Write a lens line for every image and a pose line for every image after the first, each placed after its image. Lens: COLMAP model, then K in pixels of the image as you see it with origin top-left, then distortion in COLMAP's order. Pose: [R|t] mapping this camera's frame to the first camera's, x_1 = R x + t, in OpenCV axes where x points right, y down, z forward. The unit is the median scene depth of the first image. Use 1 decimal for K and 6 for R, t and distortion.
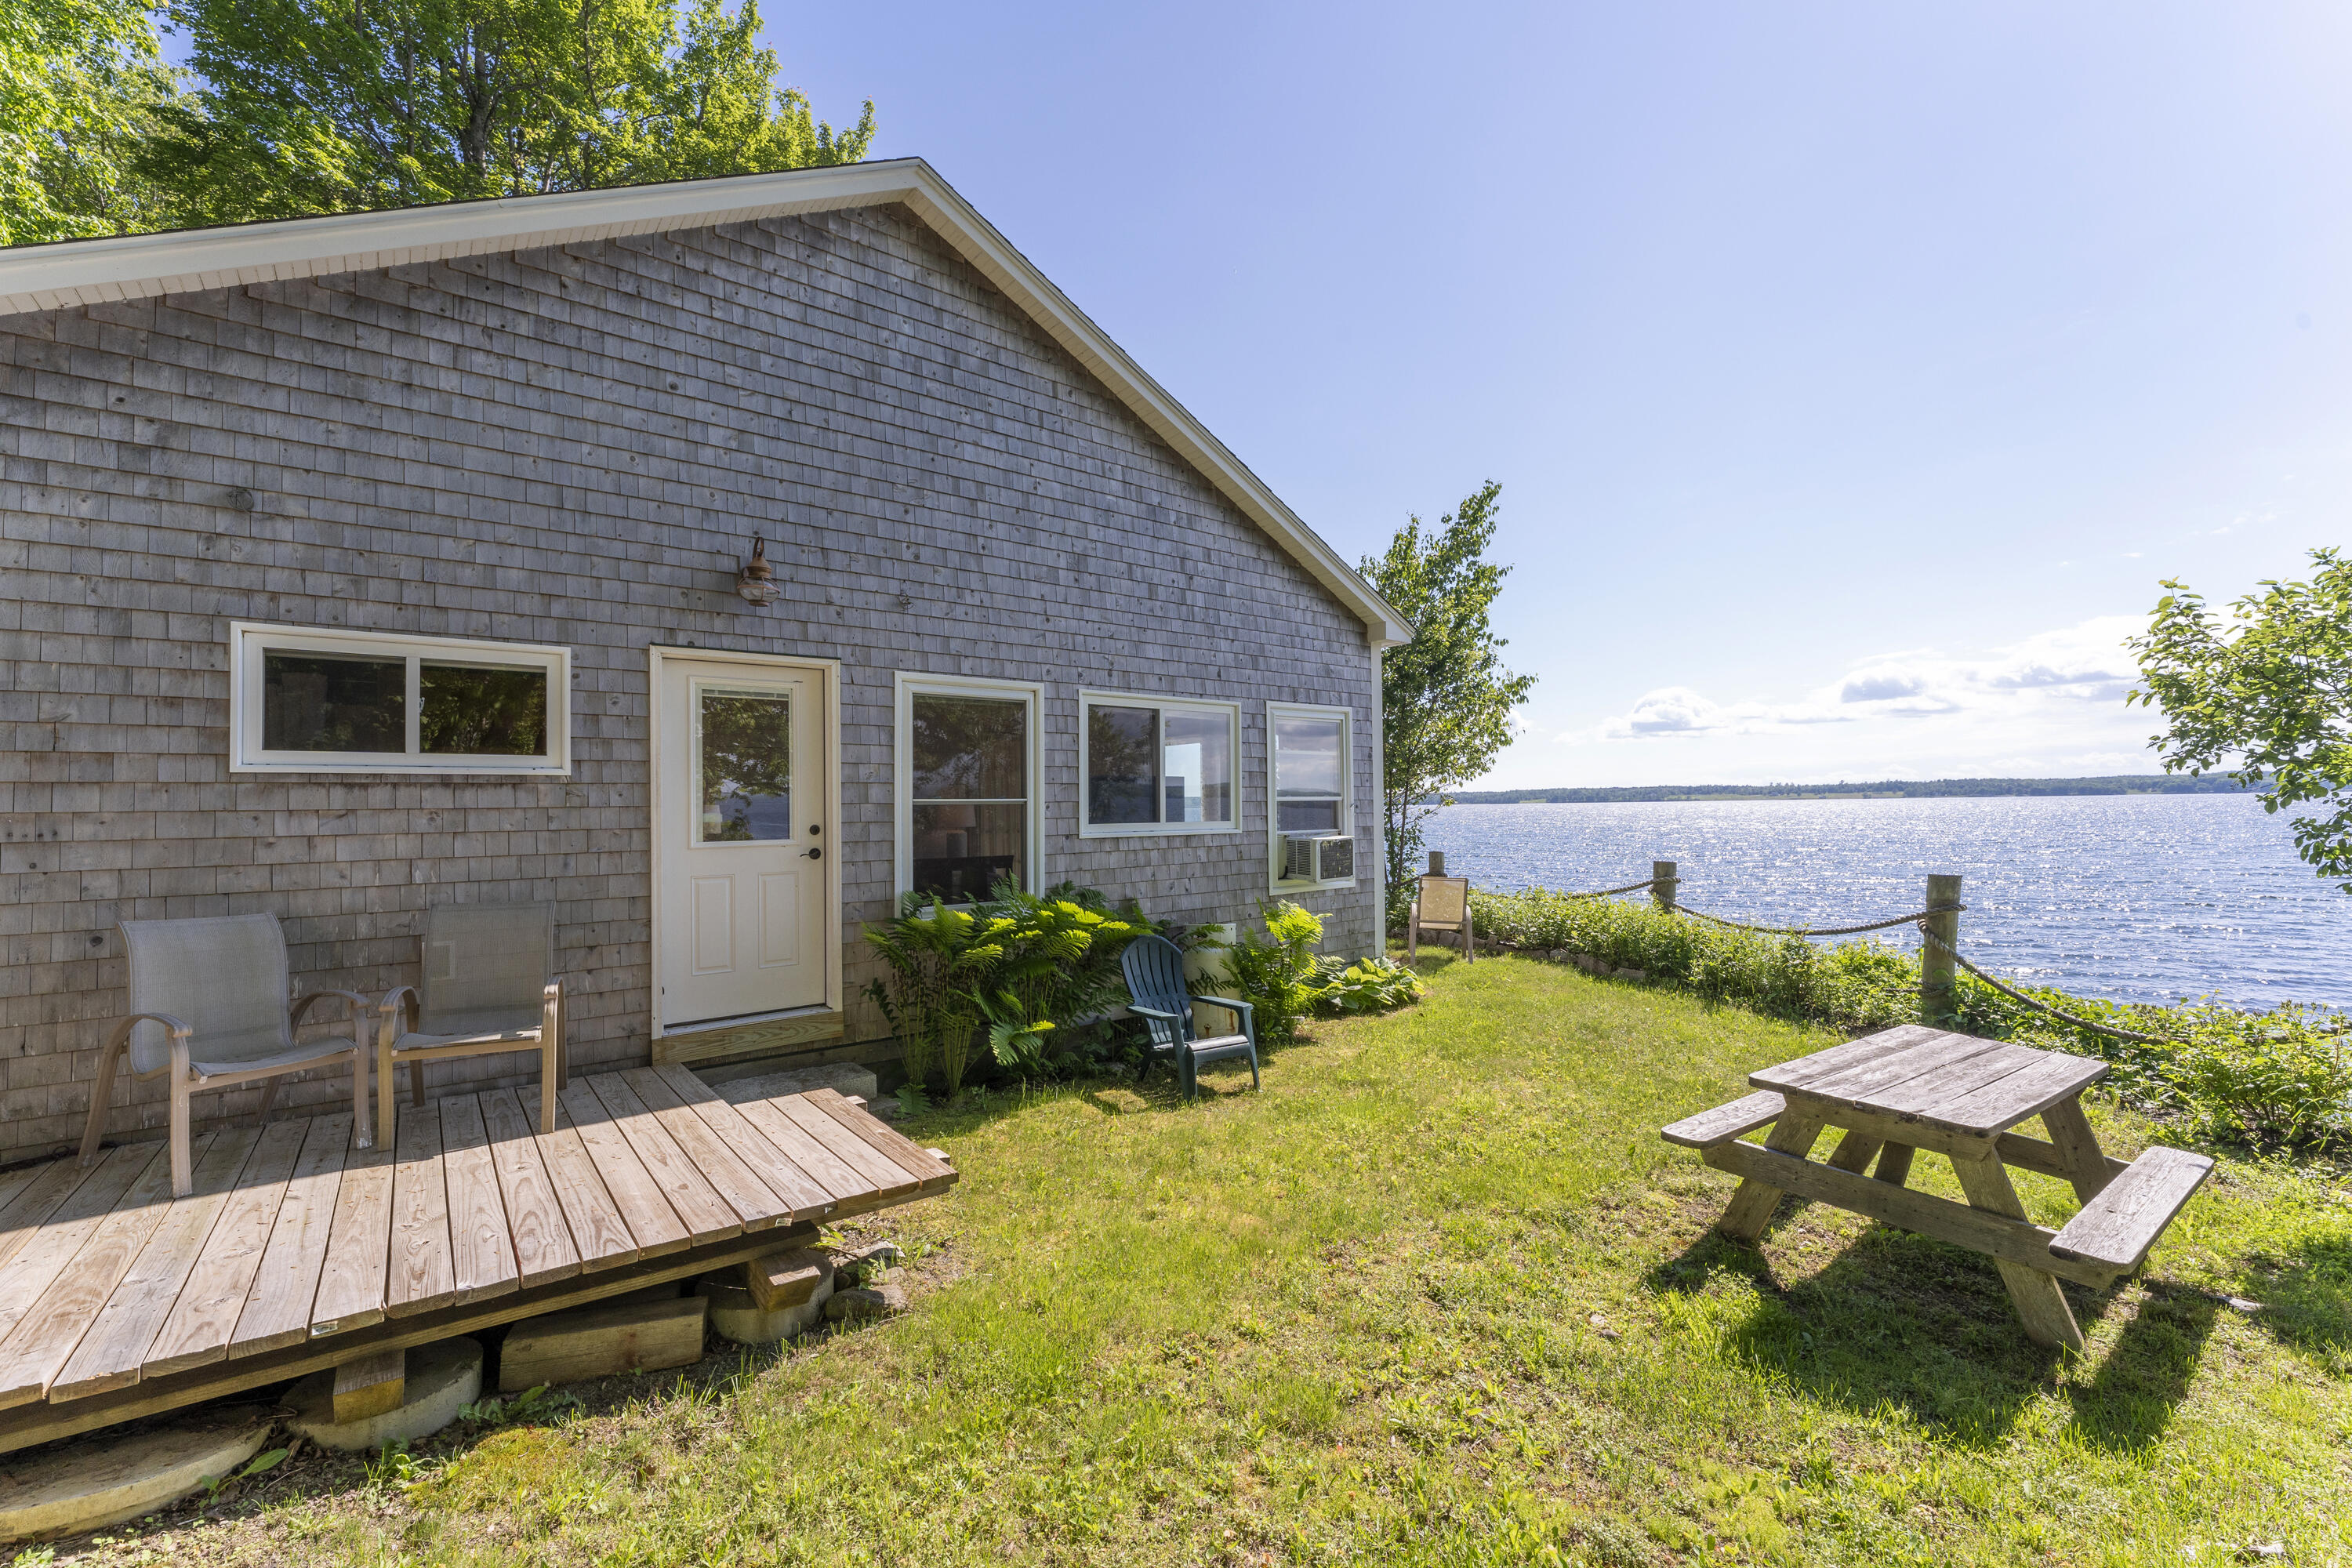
lens RADIAL K [[1008.6, 0, 1173.0], [0, 1008.6, 805.7], [0, 0, 1]] dist [0.000957, 0.000719]
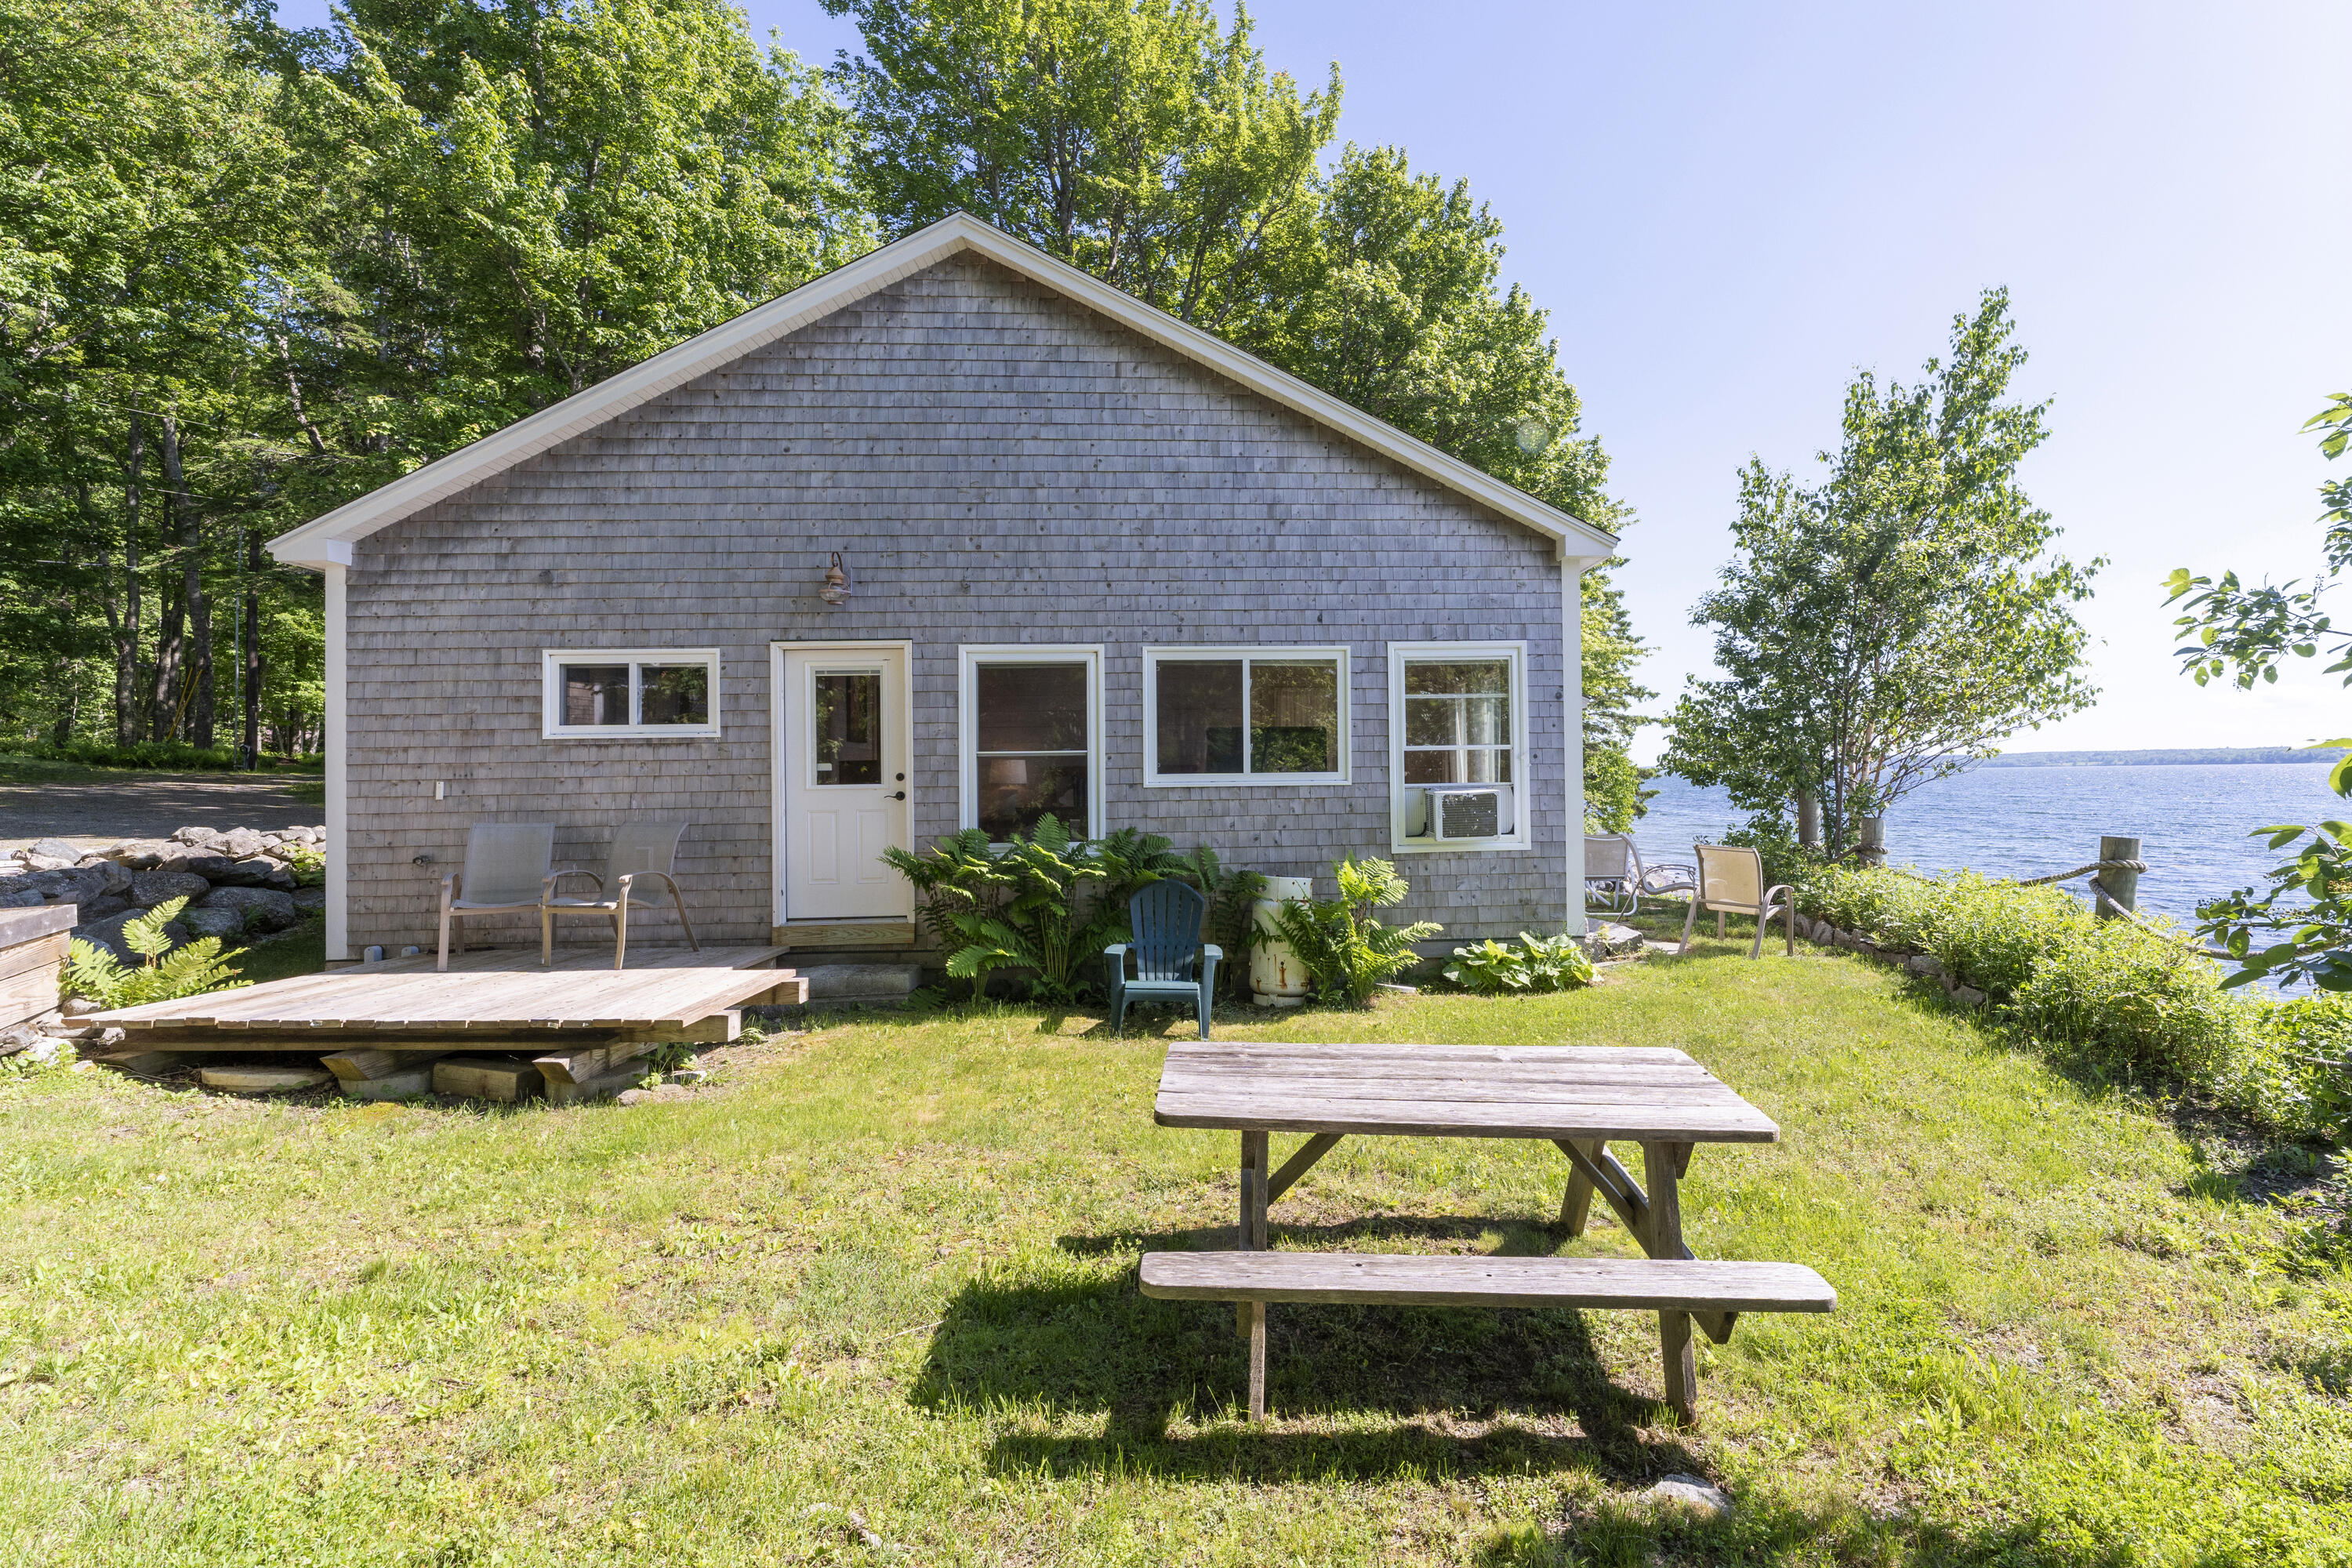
lens RADIAL K [[1064.6, 0, 1174.4], [0, 1064.6, 771.8], [0, 0, 1]] dist [0.011110, 0.000017]
pose [[0.799076, 0.001668, -0.601228, 0.731918], [0.003542, 0.999966, 0.007482, 0.009132], [0.601220, -0.008108, 0.799043, 0.149883]]
